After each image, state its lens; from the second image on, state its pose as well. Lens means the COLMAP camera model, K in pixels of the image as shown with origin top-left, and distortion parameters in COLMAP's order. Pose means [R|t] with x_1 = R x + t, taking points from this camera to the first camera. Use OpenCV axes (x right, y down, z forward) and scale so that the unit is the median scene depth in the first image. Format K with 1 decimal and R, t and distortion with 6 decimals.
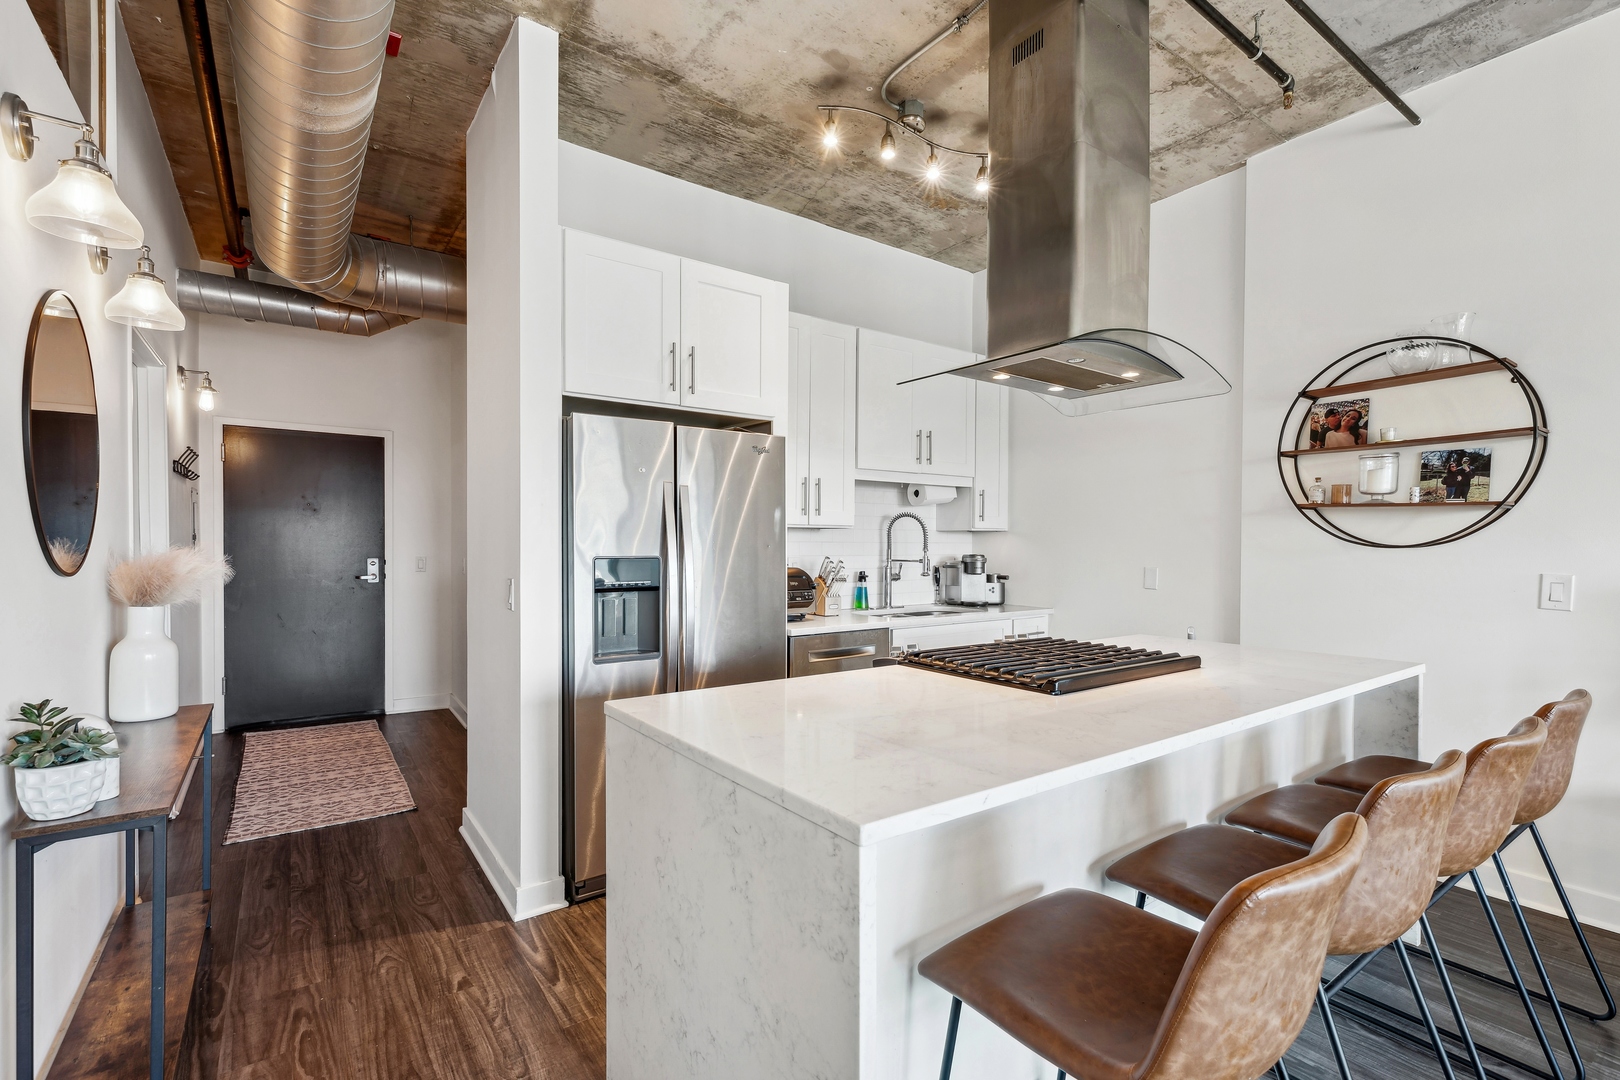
lens RADIAL K [[725.4, 0, 809.3], [0, 725.4, 552.0], [0, 0, 1]] dist [0.007647, 0.000203]
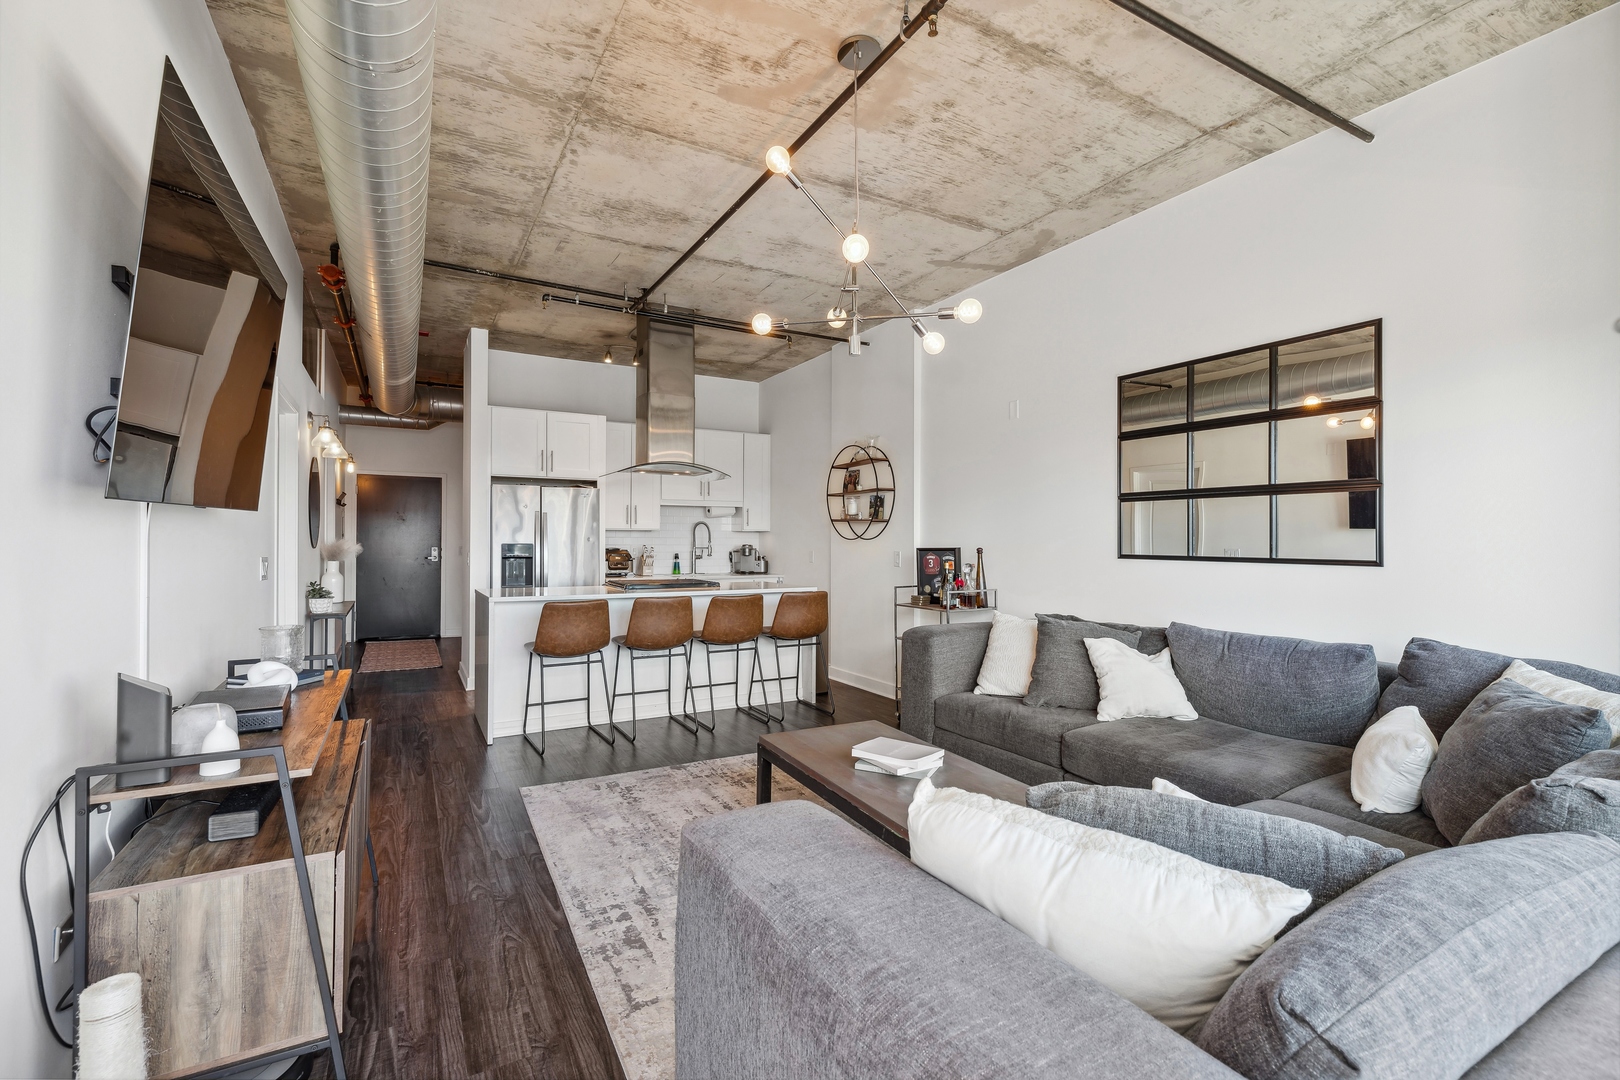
lens RADIAL K [[725.4, 0, 813.8], [0, 725.4, 536.3], [0, 0, 1]] dist [0.007647, 0.000203]
pose [[0.994197, 0.000117, -0.107578, 0.817685], [-0.002040, 0.999840, -0.017765, 0.020106], [0.107558, 0.017882, 0.994038, -1.056691]]
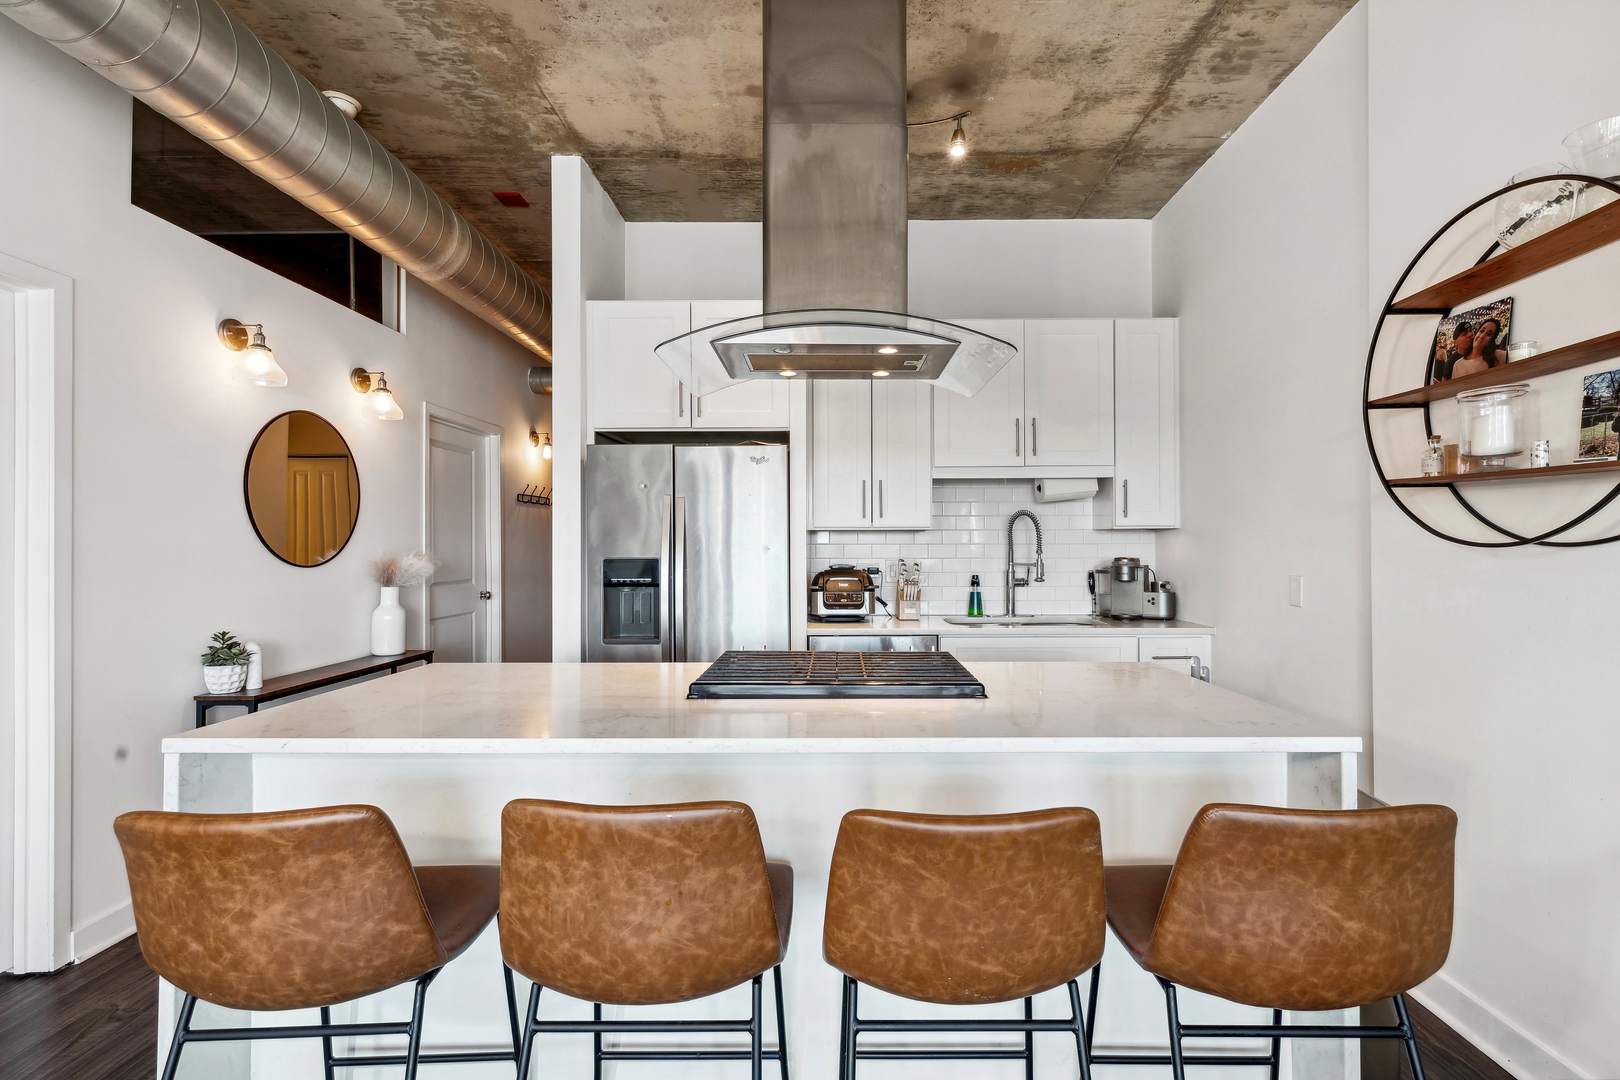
lens RADIAL K [[725.4, 0, 839.9], [0, 725.4, 540.7], [0, 0, 1]] dist [0.007647, 0.000203]
pose [[0.808368, -0.011005, -0.588575, 0.637296], [-0.000975, 0.999799, -0.020032, 0.001336], [0.588677, 0.016767, 0.808194, 0.187293]]
